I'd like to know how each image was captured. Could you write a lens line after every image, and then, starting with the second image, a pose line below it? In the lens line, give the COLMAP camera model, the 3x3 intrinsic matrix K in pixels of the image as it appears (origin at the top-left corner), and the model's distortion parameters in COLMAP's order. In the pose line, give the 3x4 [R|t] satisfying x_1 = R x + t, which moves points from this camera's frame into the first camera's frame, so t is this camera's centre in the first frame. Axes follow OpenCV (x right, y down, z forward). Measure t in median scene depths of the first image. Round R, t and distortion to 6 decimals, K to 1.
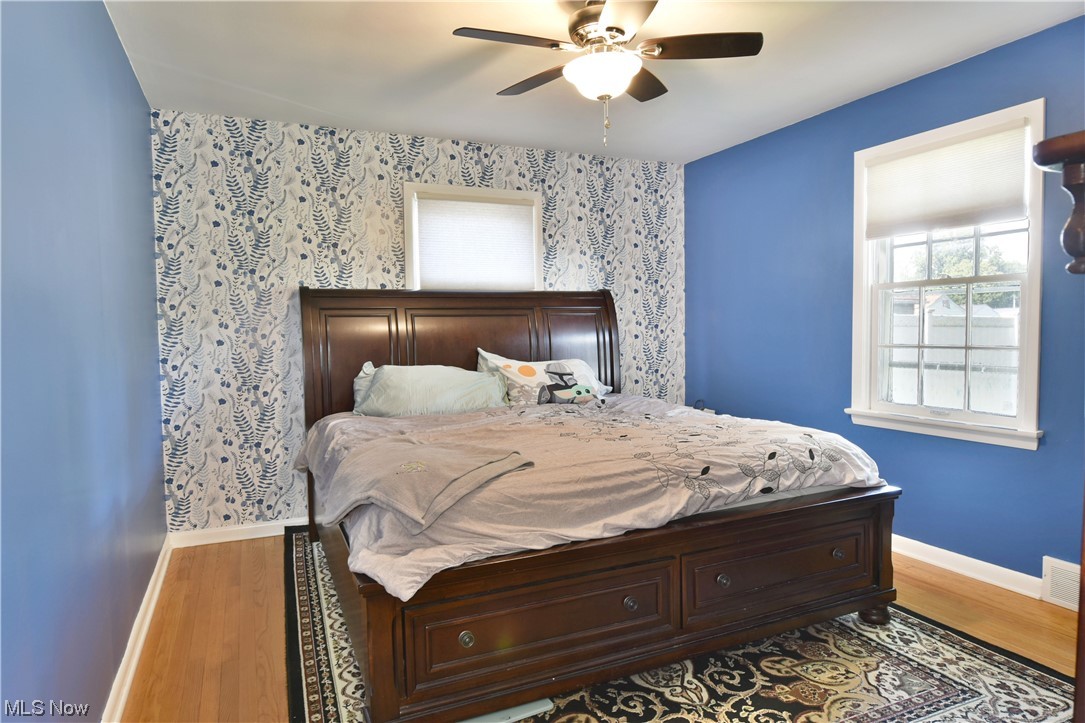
lens RADIAL K [[663.1, 0, 544.3], [0, 663.1, 360.8], [0, 0, 1]] dist [-0.010554, -0.003165]
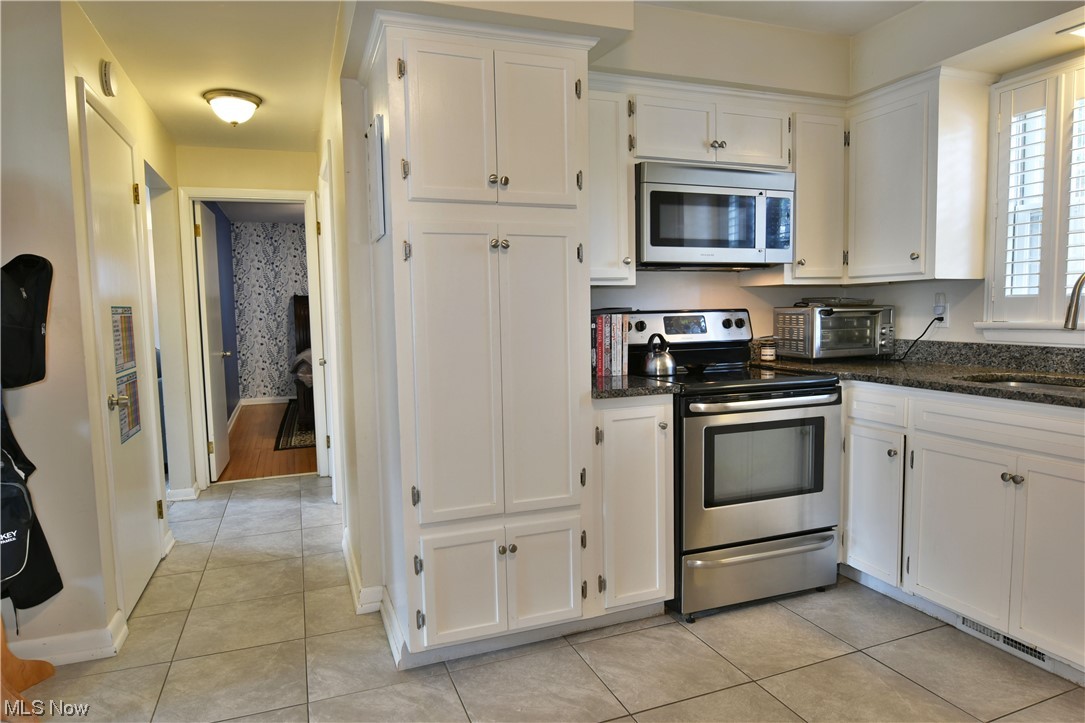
lens RADIAL K [[663.1, 0, 543.6], [0, 663.1, 362.5], [0, 0, 1]] dist [-0.010554, -0.003165]
pose [[0.997740, 0.002536, -0.067151, 0.659742], [-0.000366, 0.999478, 0.032316, 0.049366], [0.067198, -0.032218, 0.997219, -1.260136]]
